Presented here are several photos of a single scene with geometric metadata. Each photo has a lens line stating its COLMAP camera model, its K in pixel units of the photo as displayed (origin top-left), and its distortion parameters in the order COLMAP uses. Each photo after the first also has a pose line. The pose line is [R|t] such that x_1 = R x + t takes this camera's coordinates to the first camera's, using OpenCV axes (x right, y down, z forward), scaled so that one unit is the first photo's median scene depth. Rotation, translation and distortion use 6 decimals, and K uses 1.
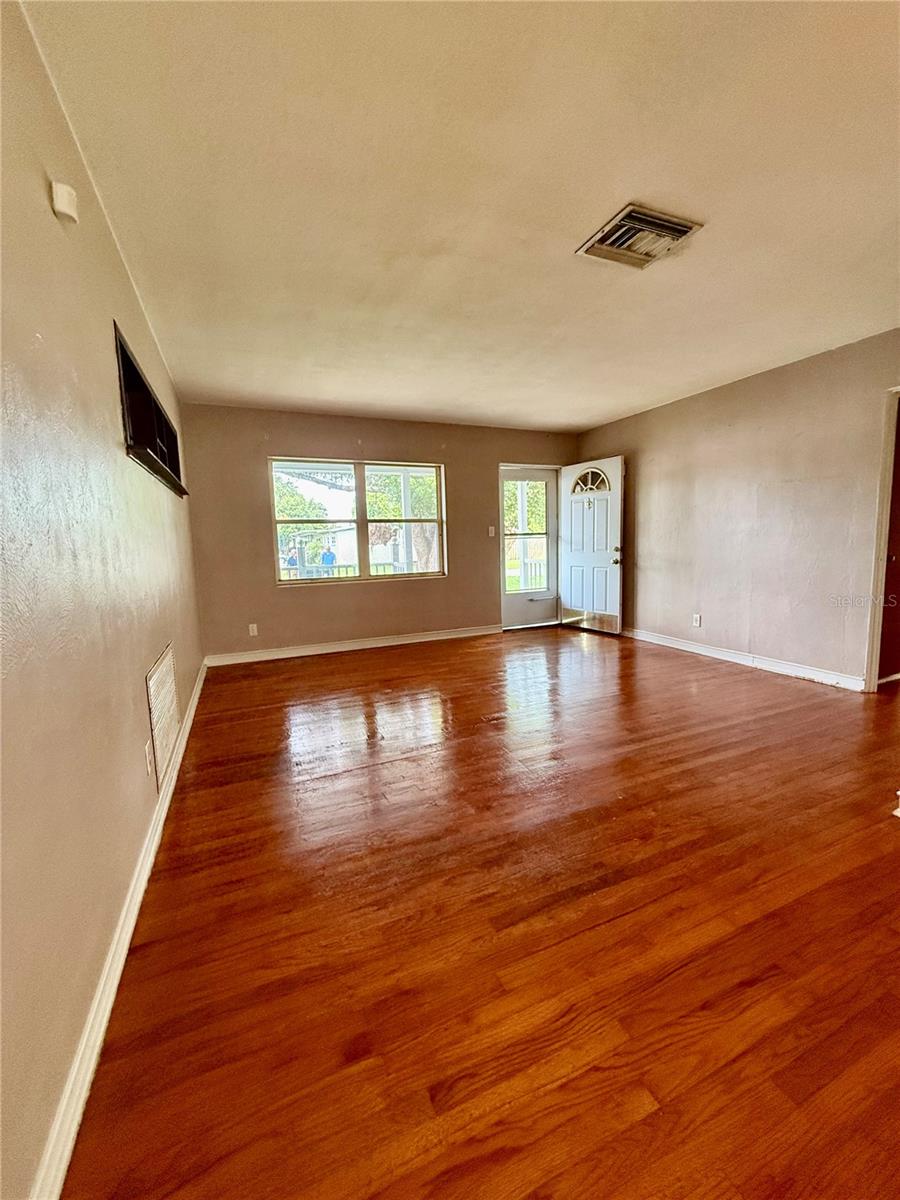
lens RADIAL K [[479.2, 0, 449.6], [0, 479.2, 596.6], [0, 0, 1]] dist [0.001739, 0.001000]
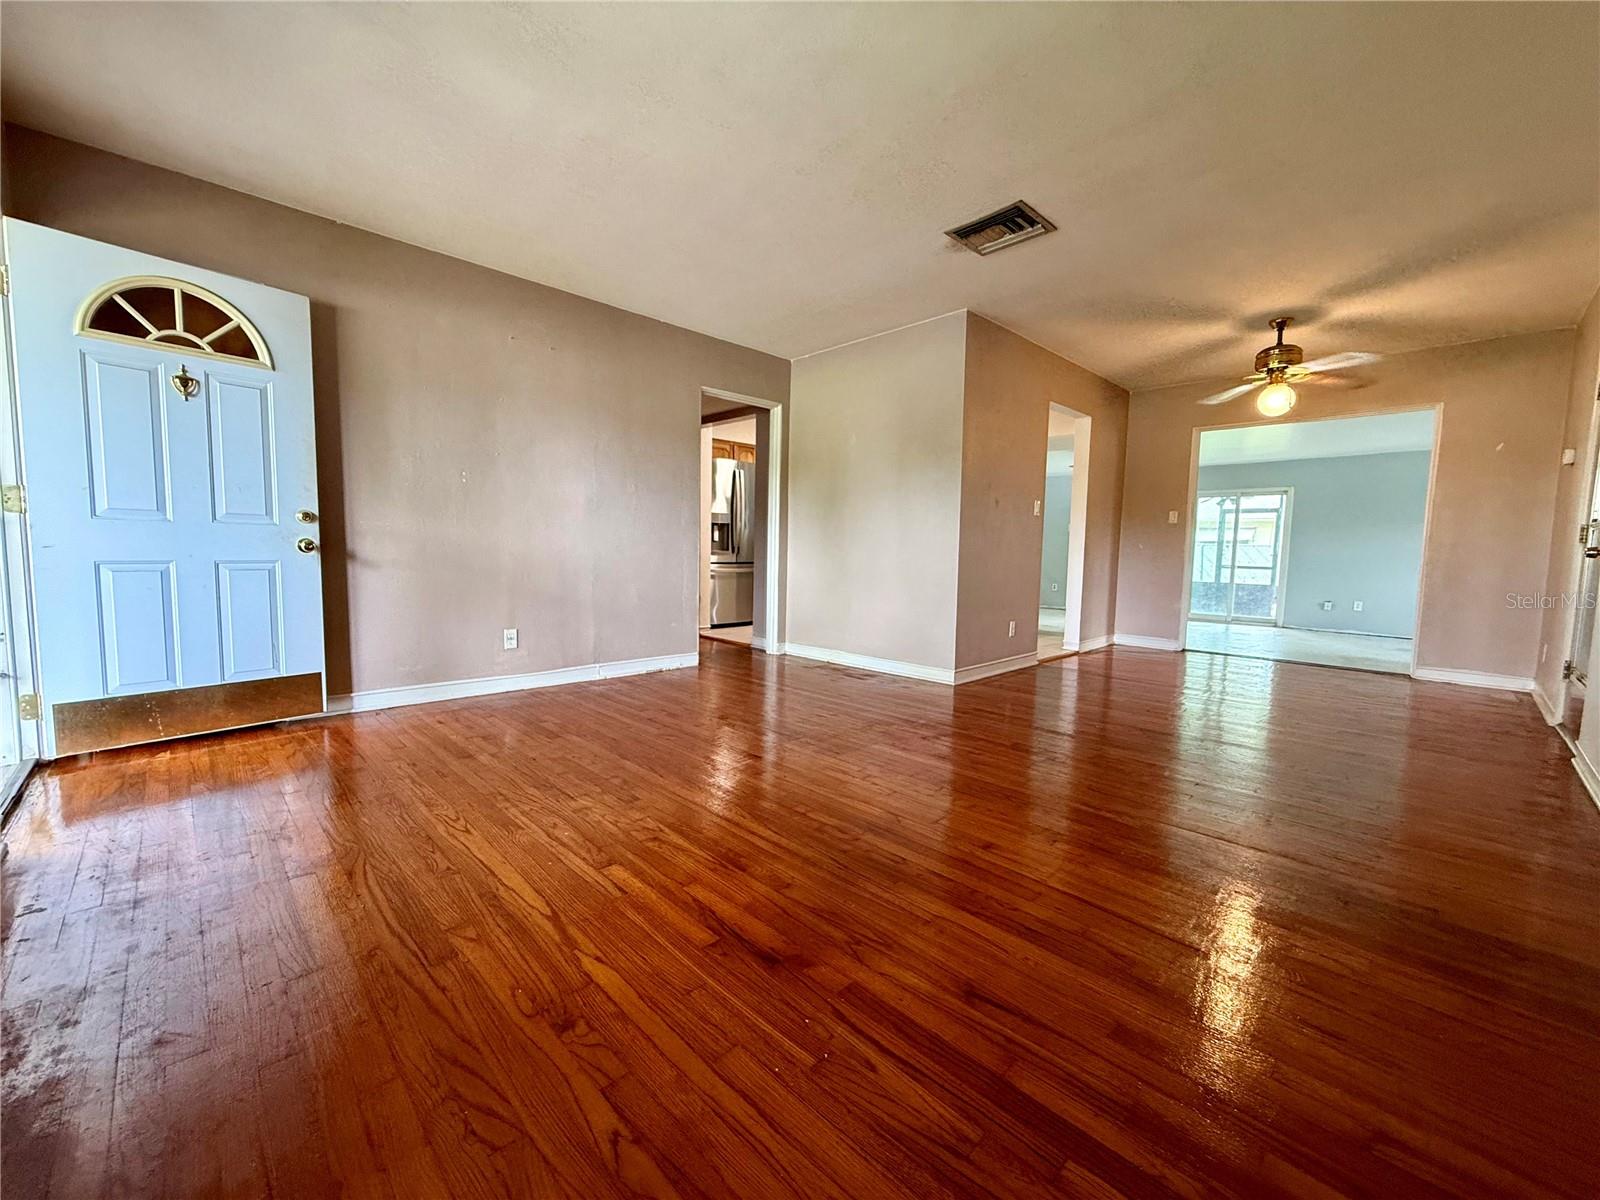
lens RADIAL K [[638.9, 0, 797.5], [0, 638.9, 600.7], [0, 0, 1]] dist [0.001739, 0.001000]
pose [[-0.350135, -0.060014, 0.934775, -0.343726], [0.098003, 0.990121, 0.100277, -0.040698], [-0.931558, 0.126721, -0.340794, 0.817563]]
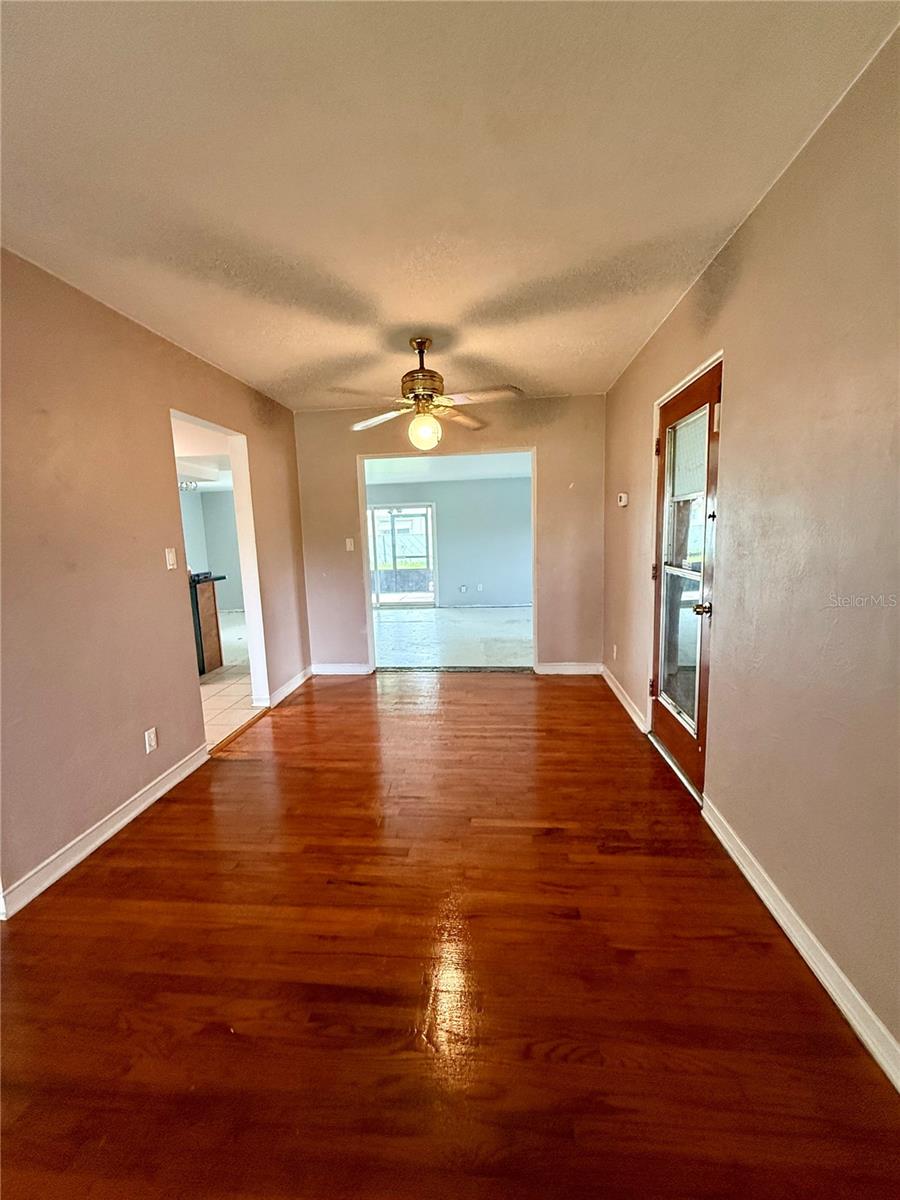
lens RADIAL K [[479.2, 0, 450.9], [0, 479.2, 596.7], [0, 0, 1]] dist [0.001739, 0.001000]
pose [[-0.870030, -0.016659, 0.492717, -0.086556], [0.111187, 0.967049, 0.229028, -0.090420], [-0.480297, 0.254045, -0.839510, 0.446318]]
